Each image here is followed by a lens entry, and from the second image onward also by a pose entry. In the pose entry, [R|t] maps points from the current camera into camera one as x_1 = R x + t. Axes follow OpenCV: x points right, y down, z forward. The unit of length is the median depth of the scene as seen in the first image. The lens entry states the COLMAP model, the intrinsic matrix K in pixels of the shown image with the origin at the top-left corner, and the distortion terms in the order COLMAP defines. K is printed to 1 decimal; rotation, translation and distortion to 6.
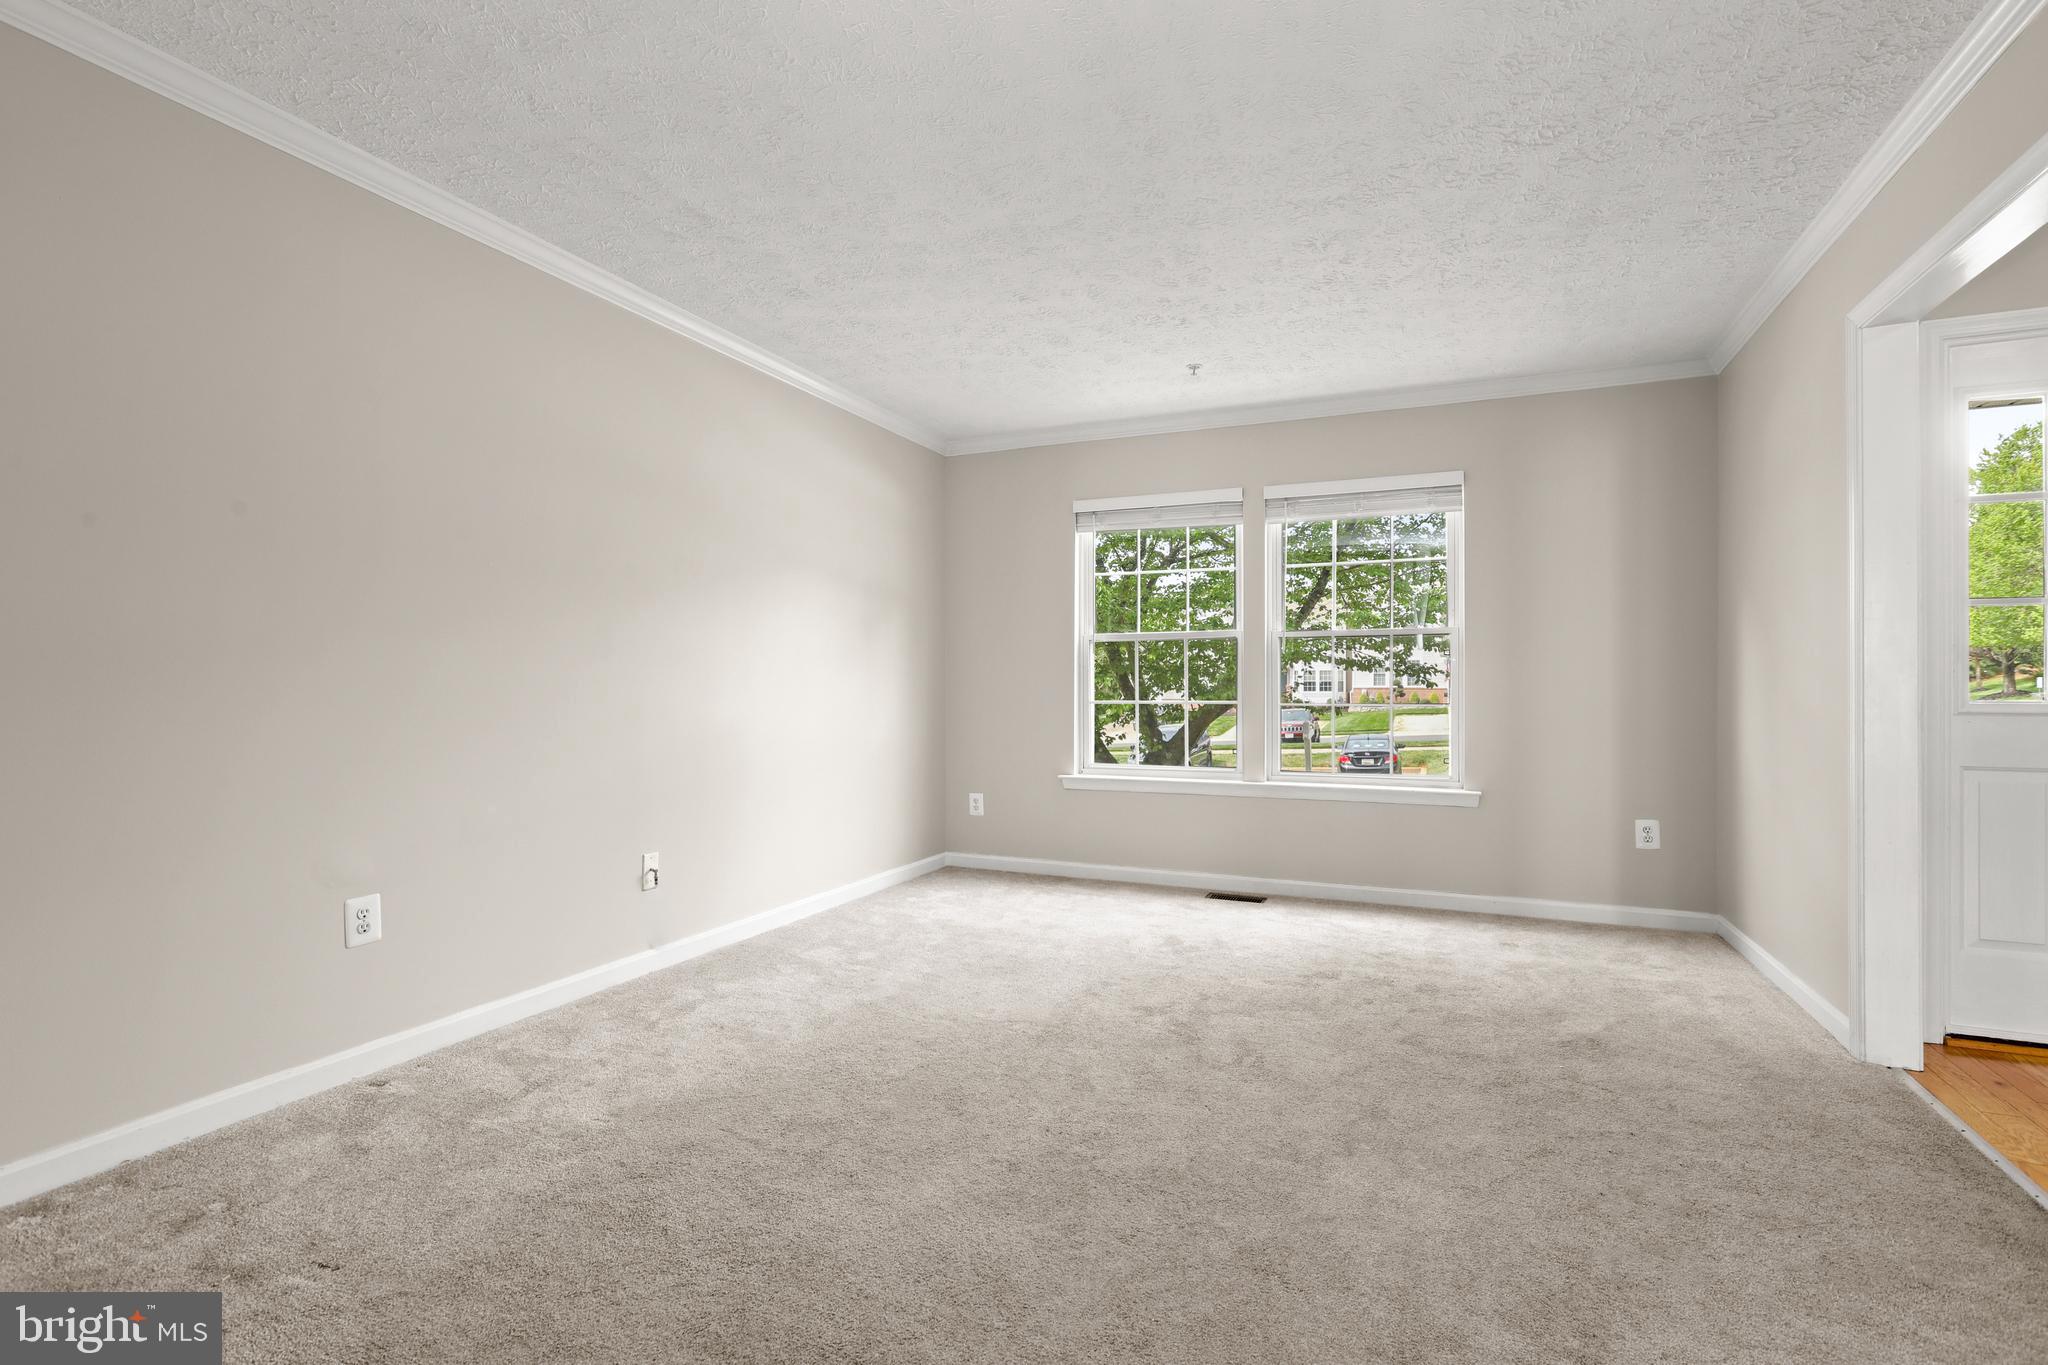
lens RADIAL K [[949.4, 0, 1024.0], [0, 949.4, 682.5], [0, 0, 1]] dist [-0.000240, 0.000401]
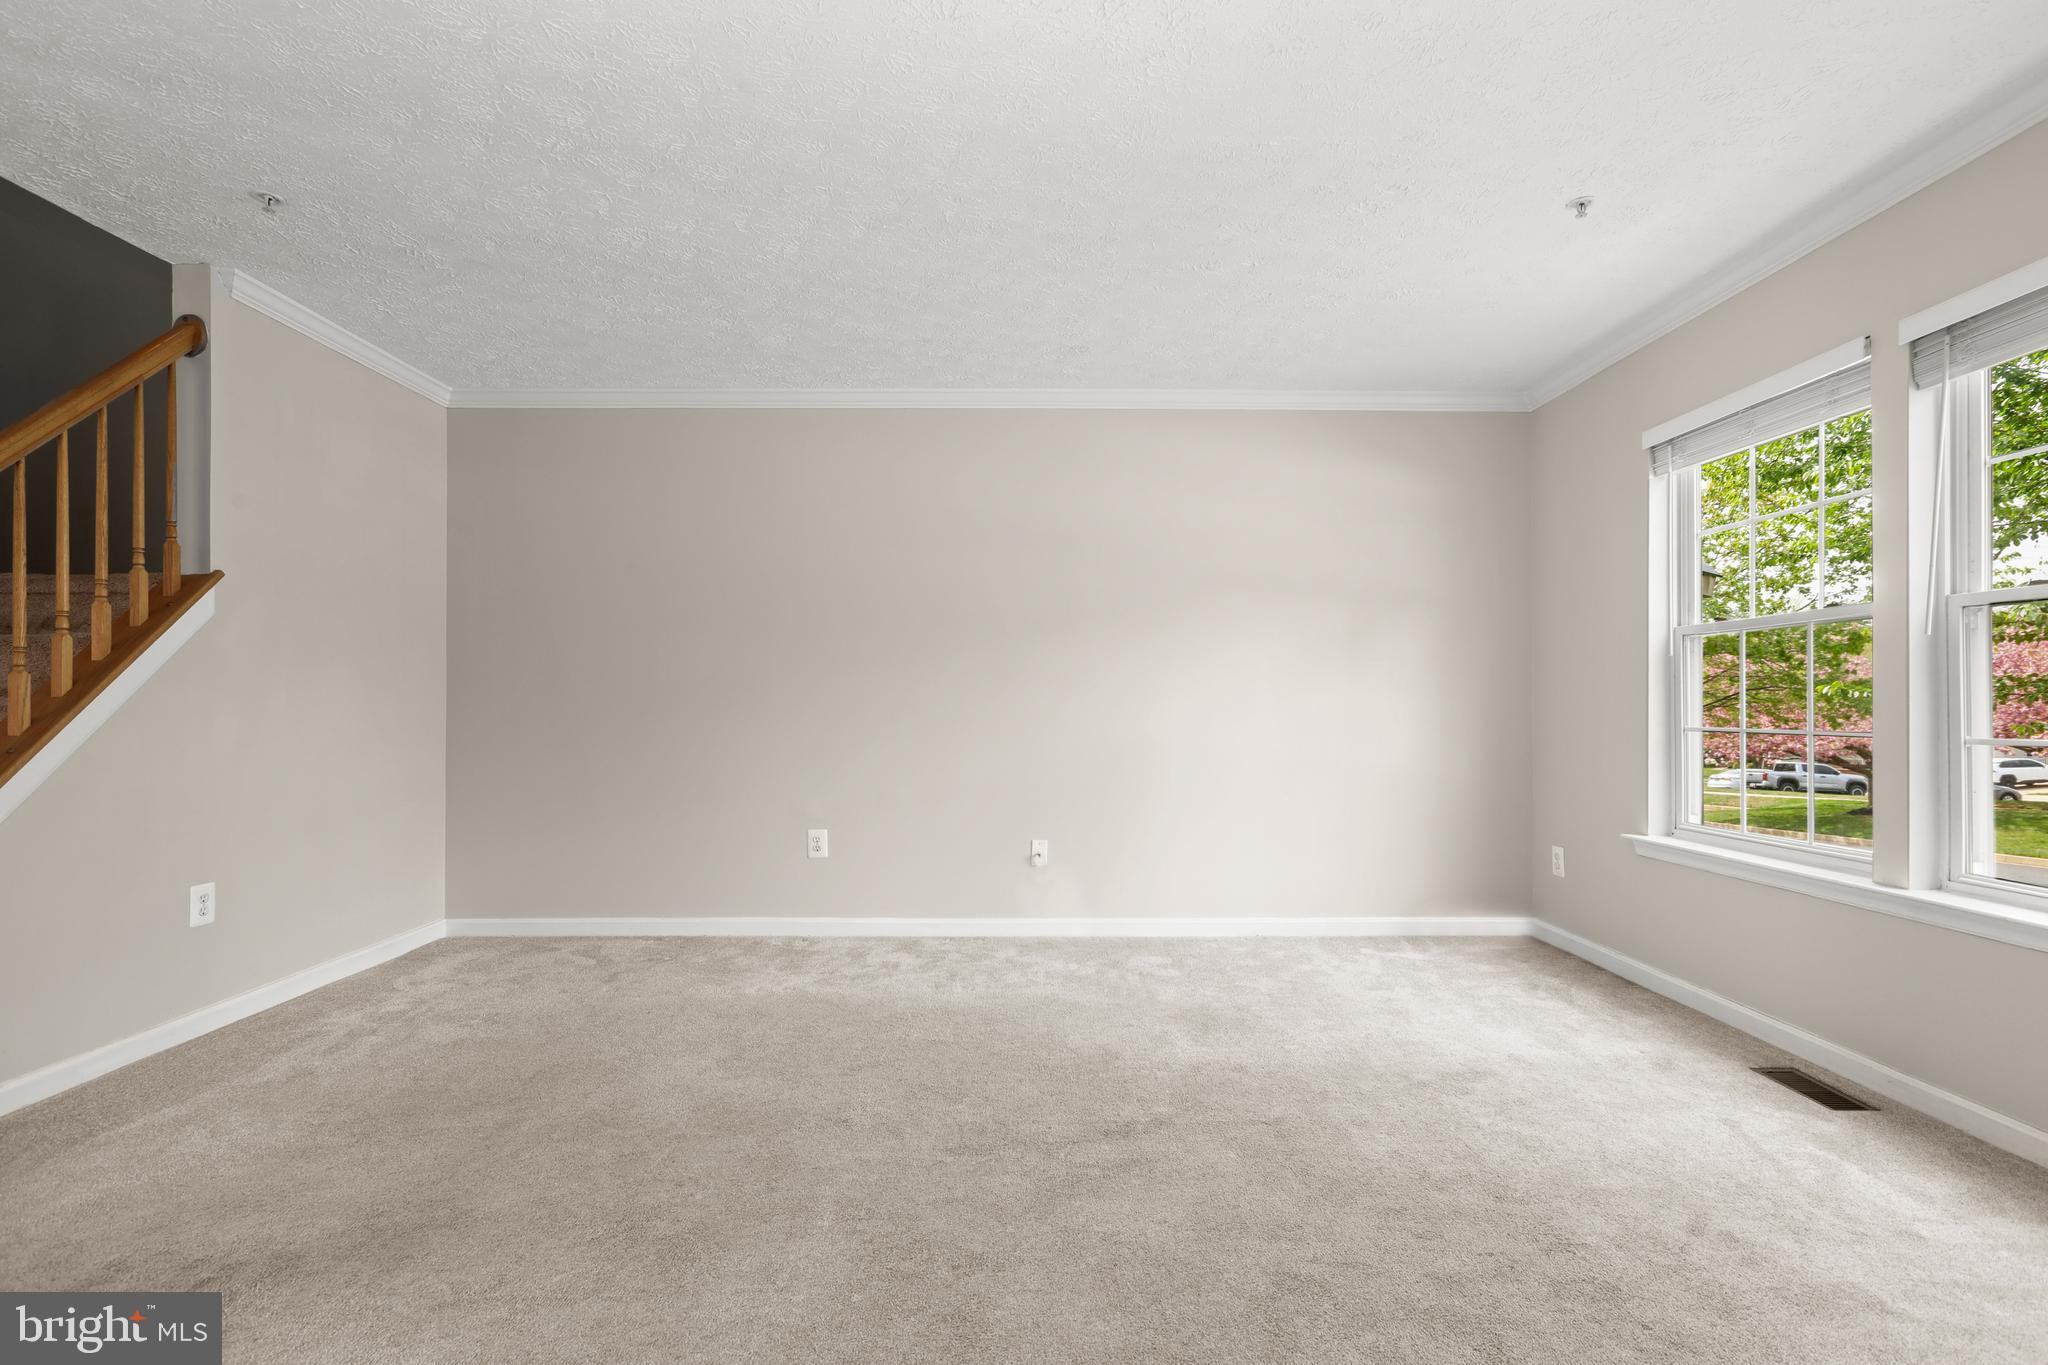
lens RADIAL K [[956.7, 0, 1024.0], [0, 956.7, 682.5], [0, 0, 1]] dist [0.001318, 0.000398]
pose [[0.398908, -0.023031, -0.916702, 0.692253], [0.004651, 0.999723, -0.023093, 0.003399], [0.916979, 0.004948, 0.398904, 0.448229]]
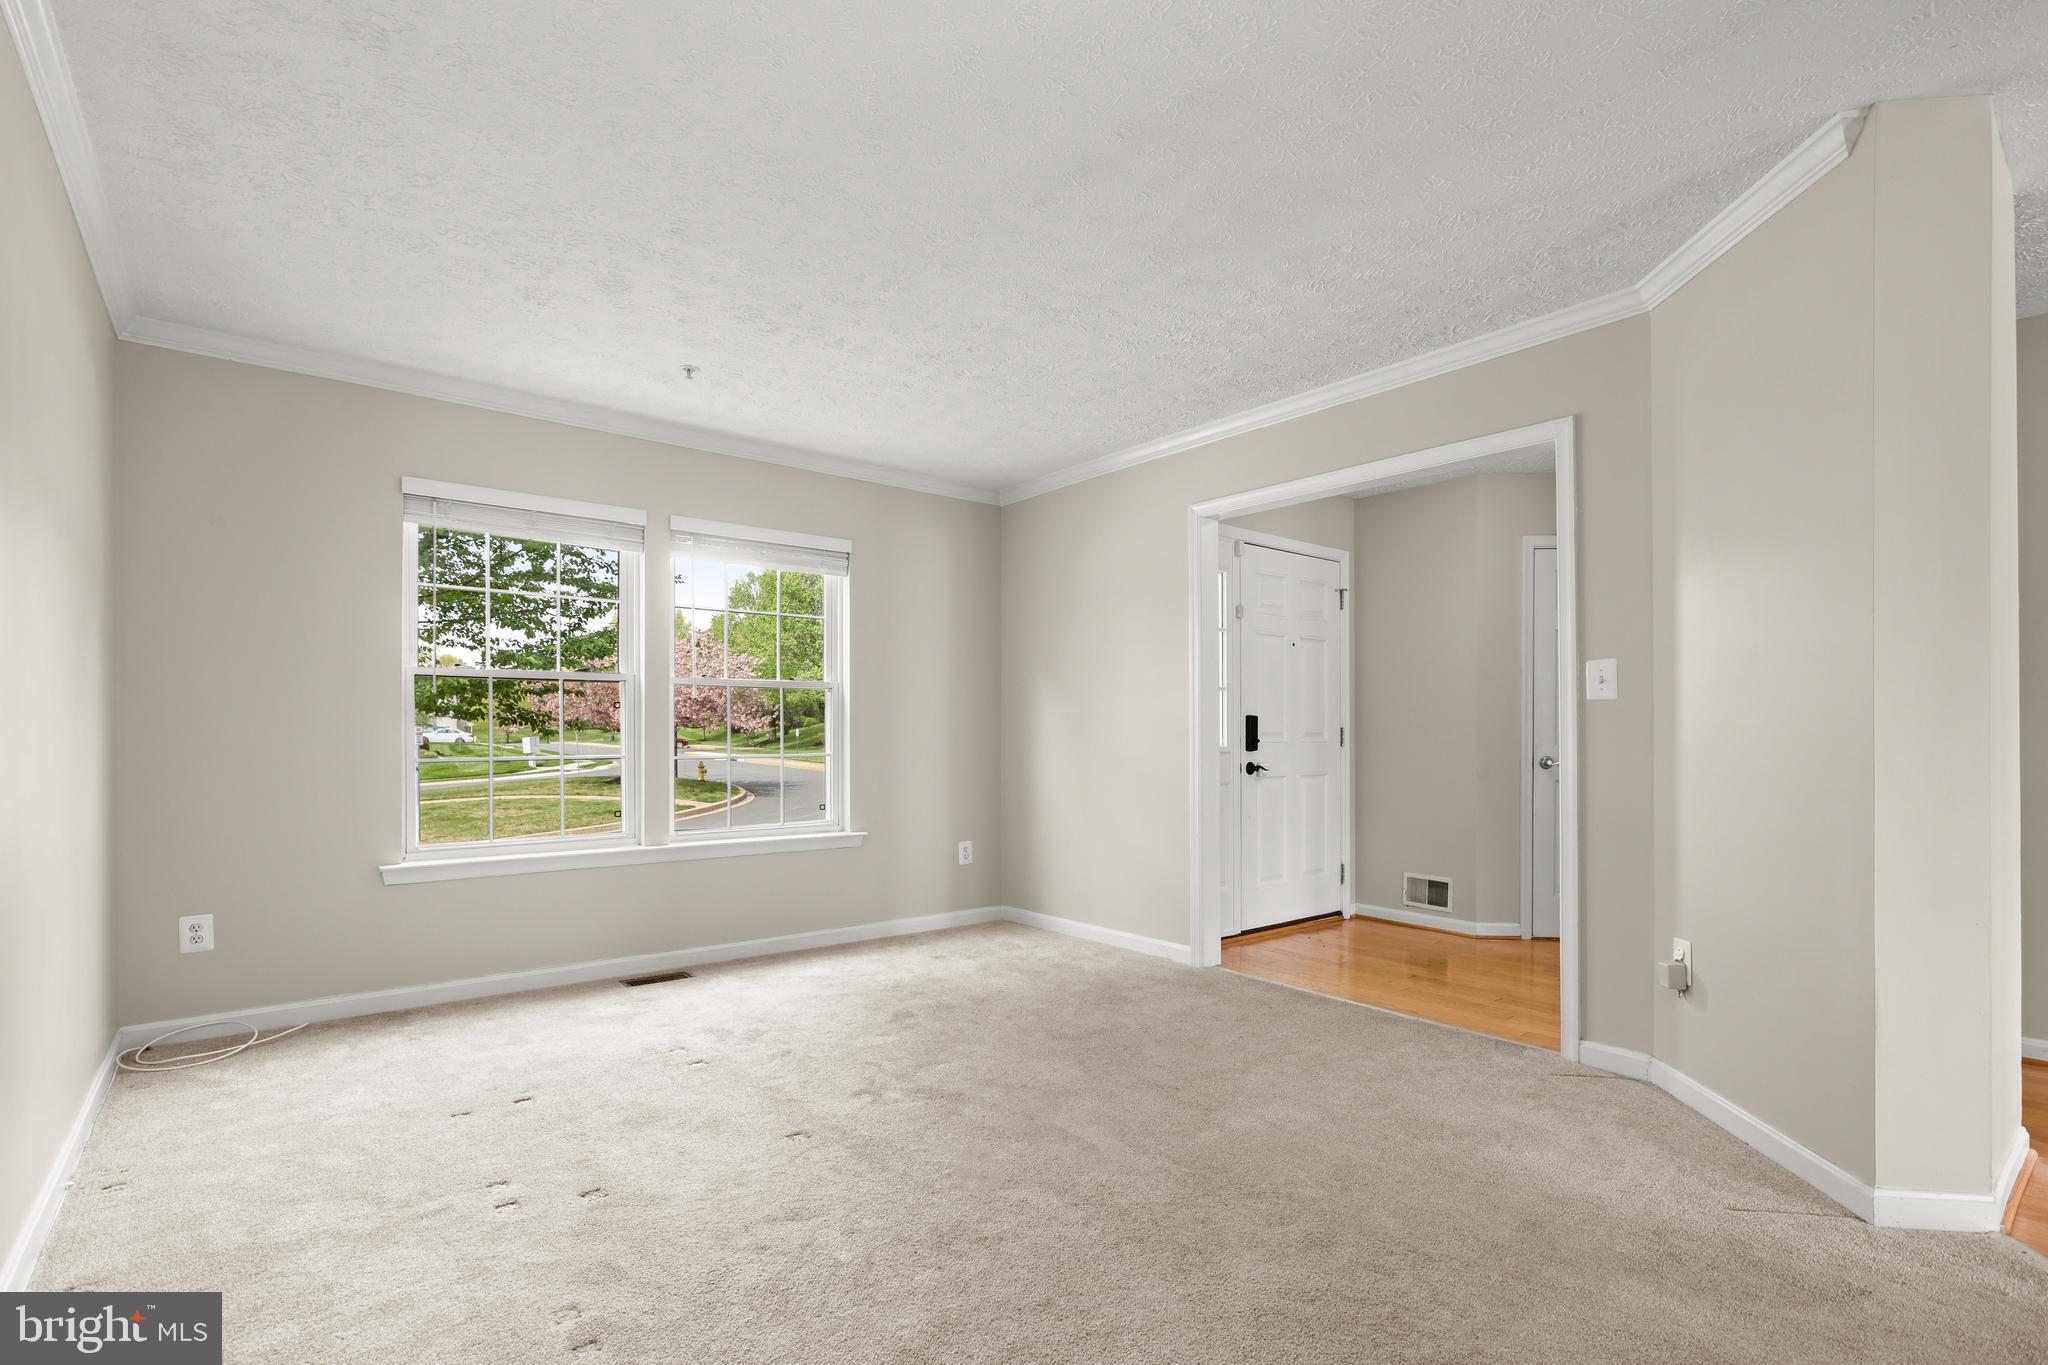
lens RADIAL K [[968.9, 0, 1019.5], [0, 968.9, 736.2], [0, 0, 1]] dist [-0.002012, 0.000232]
pose [[0.465574, -0.000688, 0.885009, -0.515588], [-0.000496, 0.999999, 0.001039, 0.001574], [-0.885009, -0.000922, 0.465573, 0.361231]]
